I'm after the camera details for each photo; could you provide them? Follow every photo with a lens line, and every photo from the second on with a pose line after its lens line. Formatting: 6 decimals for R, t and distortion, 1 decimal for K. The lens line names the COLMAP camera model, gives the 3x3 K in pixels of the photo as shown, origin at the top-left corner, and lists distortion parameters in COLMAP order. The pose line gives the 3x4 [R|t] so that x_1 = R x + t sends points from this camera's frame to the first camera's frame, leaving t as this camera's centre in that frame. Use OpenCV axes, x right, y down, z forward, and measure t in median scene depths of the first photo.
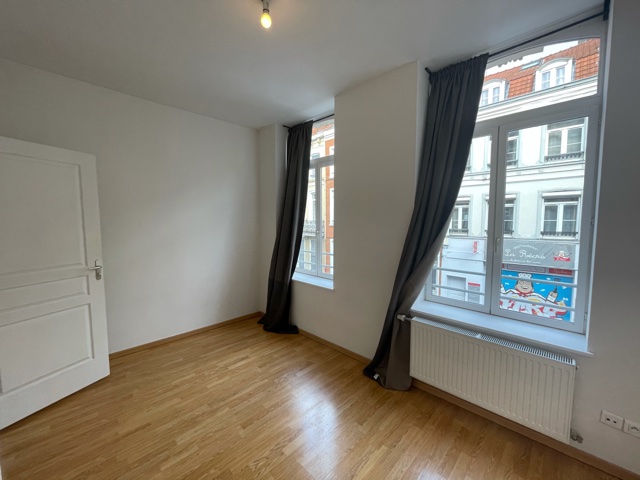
lens RADIAL K [[257.4, 0, 320.0], [0, 257.4, 240.0], [0, 0, 1]] dist [-0.002411, -0.000612]
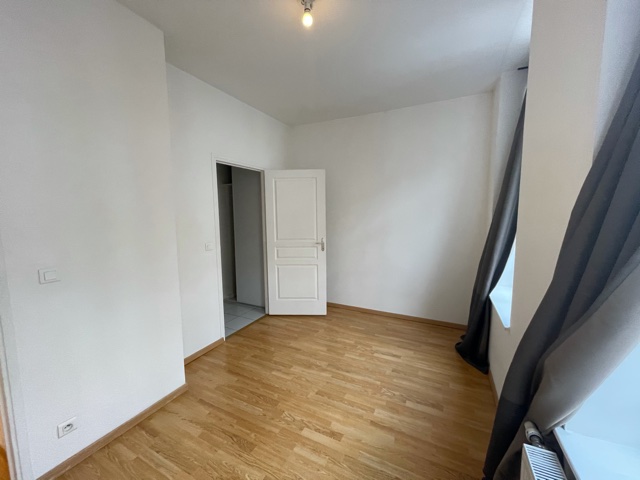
lens RADIAL K [[257.4, 0, 320.0], [0, 257.4, 240.0], [0, 0, 1]] dist [-0.002411, -0.000612]
pose [[0.316169, 0.101538, -0.943254, 0.532080], [-0.066650, 0.994177, 0.084679, -0.035484], [0.946359, 0.036095, 0.321095, 0.457624]]
